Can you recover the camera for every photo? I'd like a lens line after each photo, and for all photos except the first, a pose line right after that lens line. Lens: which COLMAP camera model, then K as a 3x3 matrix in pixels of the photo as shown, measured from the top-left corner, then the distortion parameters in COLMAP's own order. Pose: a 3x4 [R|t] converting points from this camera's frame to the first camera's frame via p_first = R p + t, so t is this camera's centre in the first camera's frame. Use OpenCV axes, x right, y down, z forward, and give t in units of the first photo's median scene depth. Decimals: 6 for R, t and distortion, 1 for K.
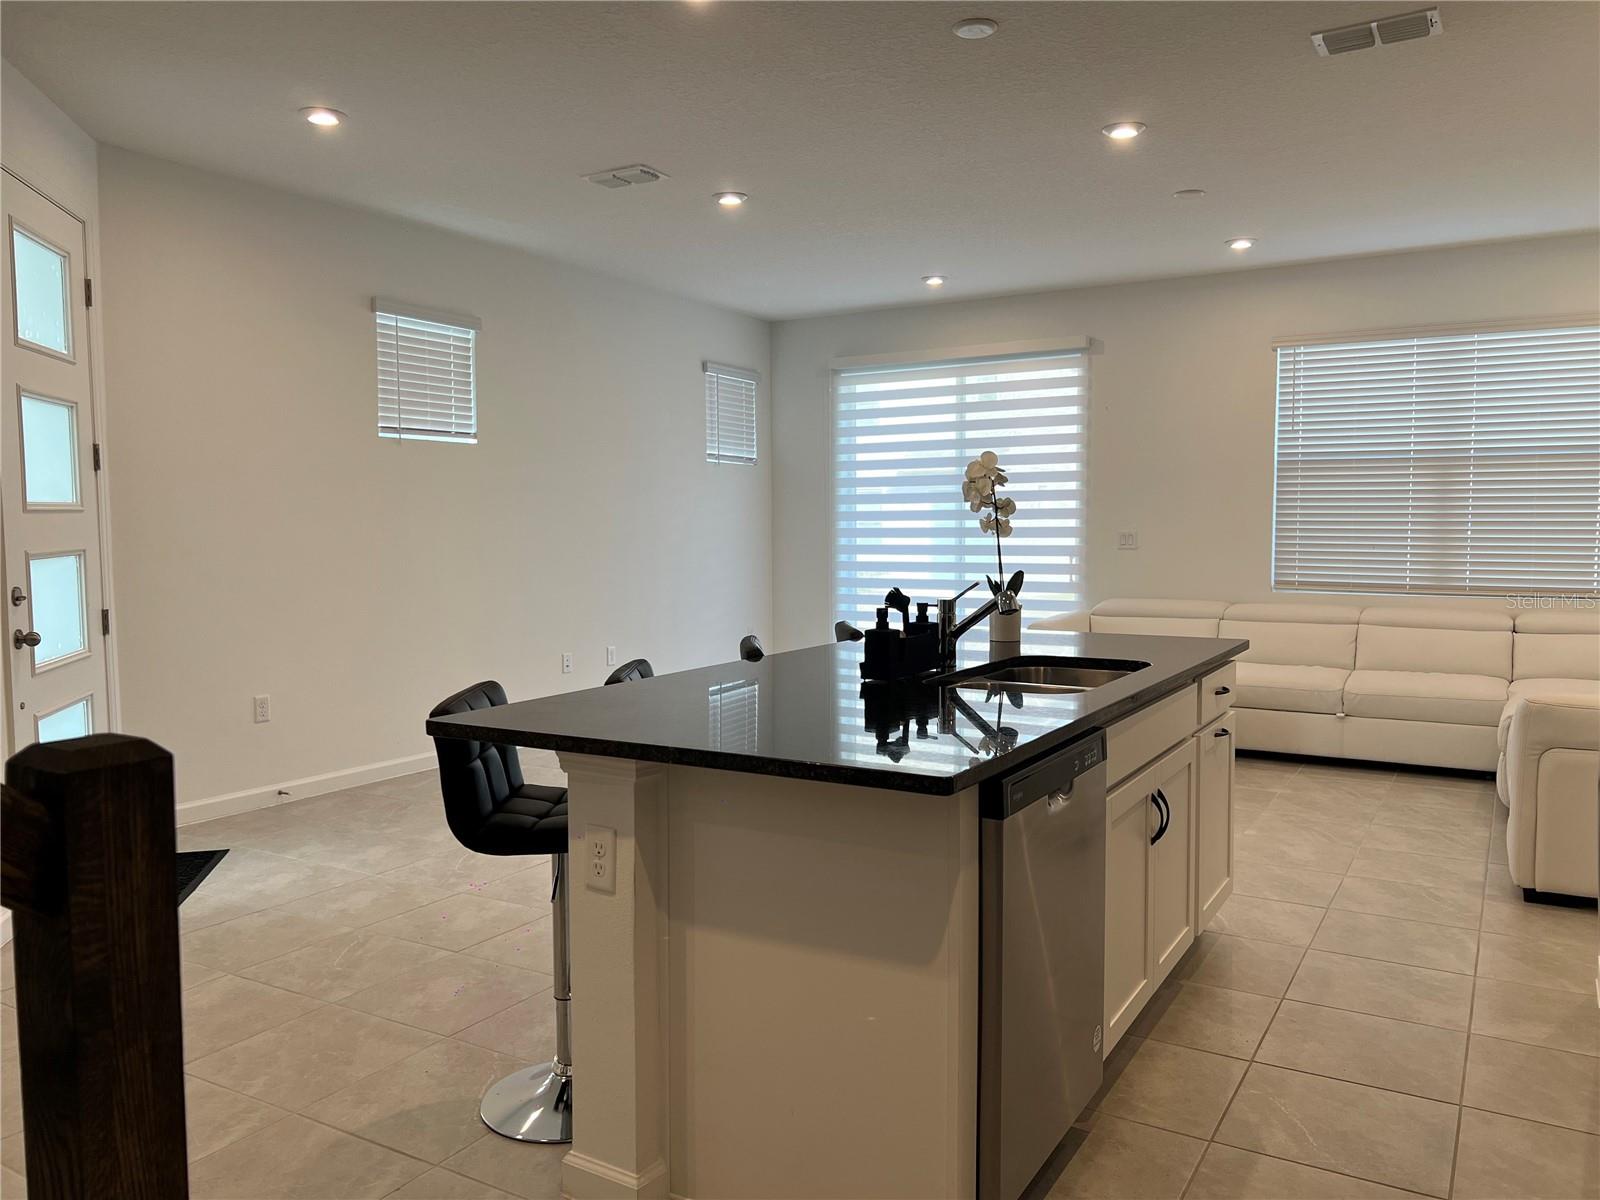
lens RADIAL K [[1200.9, 0, 804.6], [0, 1200.9, 602.7], [0, 0, 1]] dist [0.064780, -0.079213]
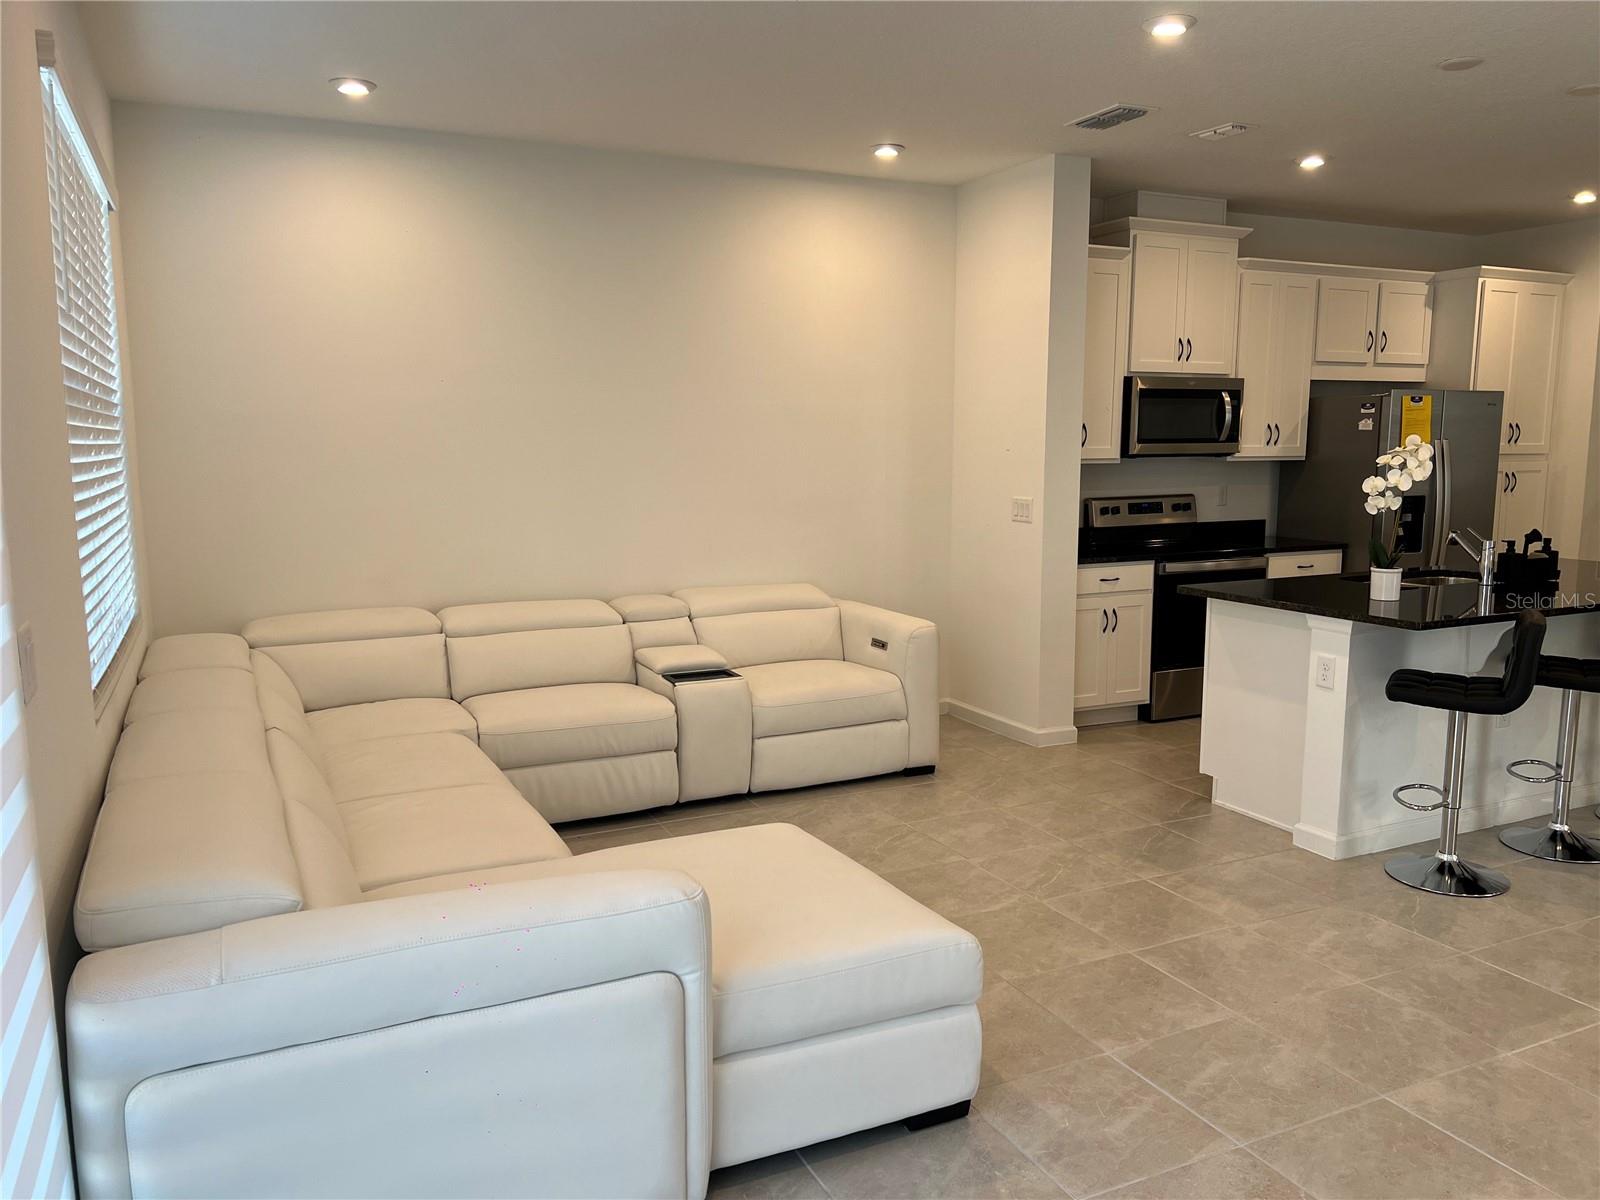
lens RADIAL K [[1200.9, 0, 823.6], [0, 1200.9, 610.6], [0, 0, 1]] dist [0.064780, -0.079213]
pose [[-0.835973, -0.072238, 0.543996, -0.009778], [0.044065, 0.979261, 0.197752, -0.115247], [-0.546999, 0.189286, -0.815452, 1.217006]]
